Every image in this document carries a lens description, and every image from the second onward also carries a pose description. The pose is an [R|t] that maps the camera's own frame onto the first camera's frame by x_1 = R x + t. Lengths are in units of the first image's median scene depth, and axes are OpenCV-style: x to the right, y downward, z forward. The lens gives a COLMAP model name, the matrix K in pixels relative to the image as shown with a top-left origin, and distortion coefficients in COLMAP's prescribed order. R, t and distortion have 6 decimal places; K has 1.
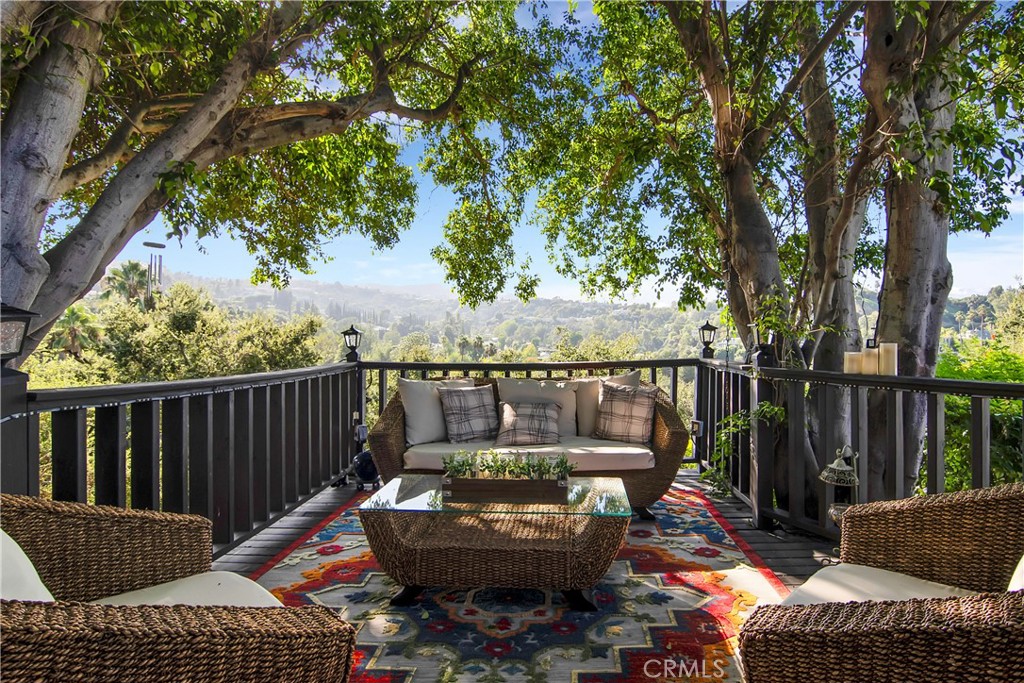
lens RADIAL K [[493.6, 0, 512.0], [0, 493.6, 341.5], [0, 0, 1]] dist [0.000172, 0.000023]
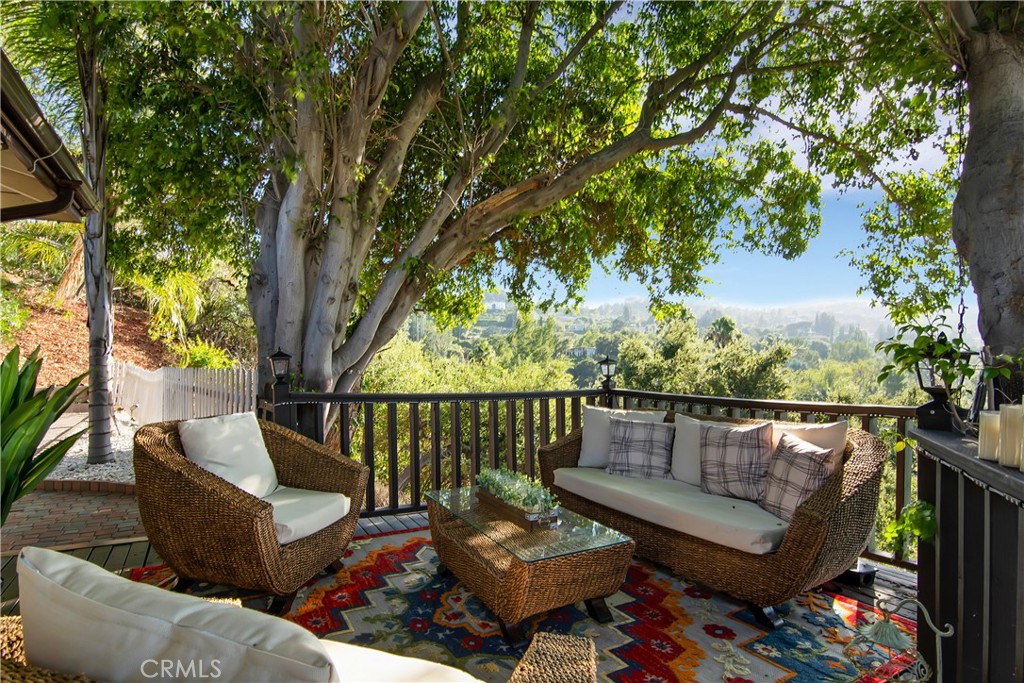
lens RADIAL K [[504.7, 0, 513.3], [0, 504.7, 351.9], [0, 0, 1]] dist [-0.000161, -0.000095]
pose [[0.540026, -0.027757, -0.841190, 0.668358], [-0.001825, 0.999415, -0.034149, 0.002042], [0.841646, 0.019977, 0.539660, 0.301744]]
